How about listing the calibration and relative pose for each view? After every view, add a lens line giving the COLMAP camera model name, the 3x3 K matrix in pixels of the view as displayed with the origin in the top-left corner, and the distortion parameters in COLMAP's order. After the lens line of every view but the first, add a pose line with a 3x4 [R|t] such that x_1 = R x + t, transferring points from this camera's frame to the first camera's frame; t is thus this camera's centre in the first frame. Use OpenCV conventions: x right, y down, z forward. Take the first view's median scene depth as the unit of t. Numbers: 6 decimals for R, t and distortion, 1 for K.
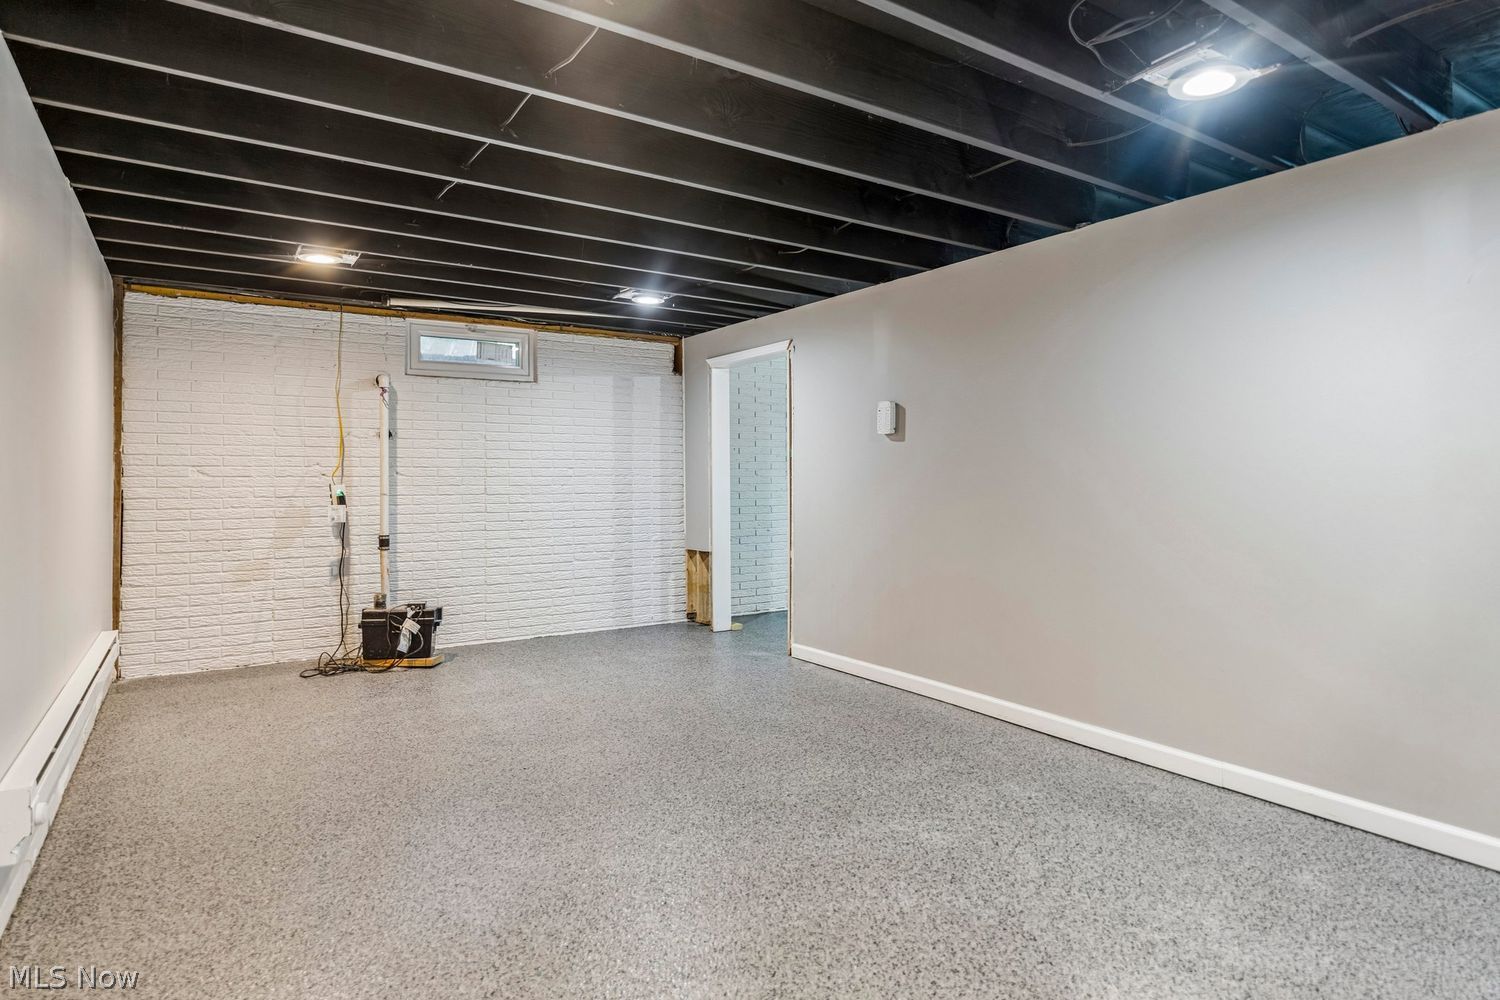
lens RADIAL K [[841.6, 0, 743.8], [0, 841.6, 505.7], [0, 0, 1]] dist [0.039123, -0.000161]
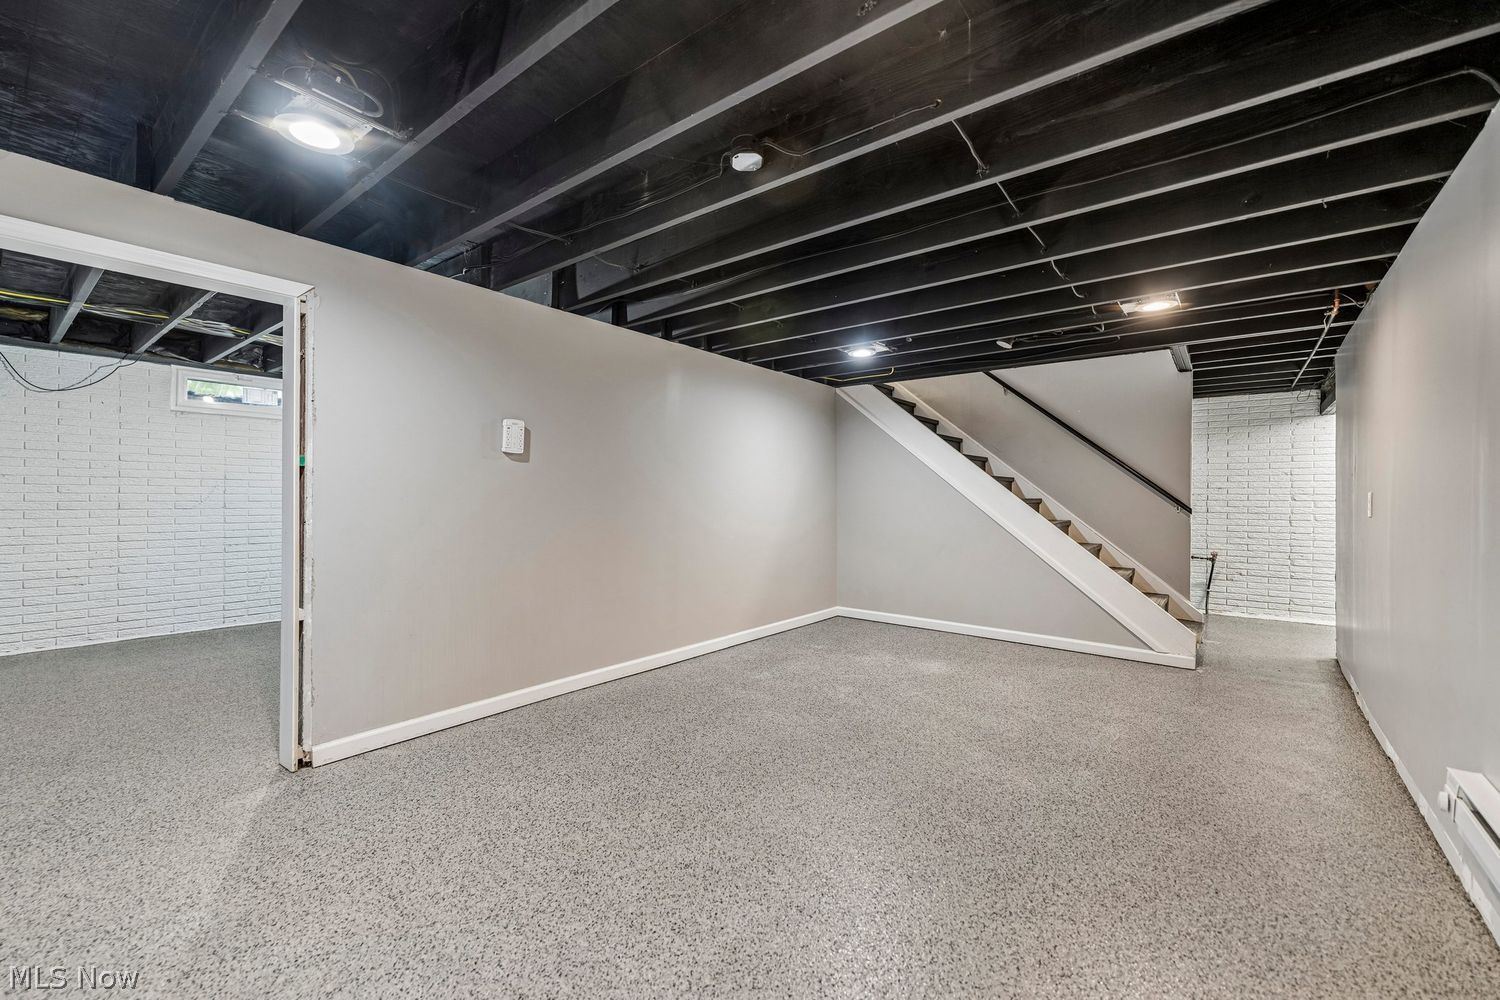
lens RADIAL K [[607.6, 0, 745.2], [0, 607.6, 509.9], [0, 0, 1]] dist [-0.000816, -0.000149]
pose [[-0.318601, -0.011790, 0.947816, -0.939804], [0.027573, 0.999384, 0.021700, -0.043106], [-0.947488, 0.033048, -0.318080, 1.554390]]
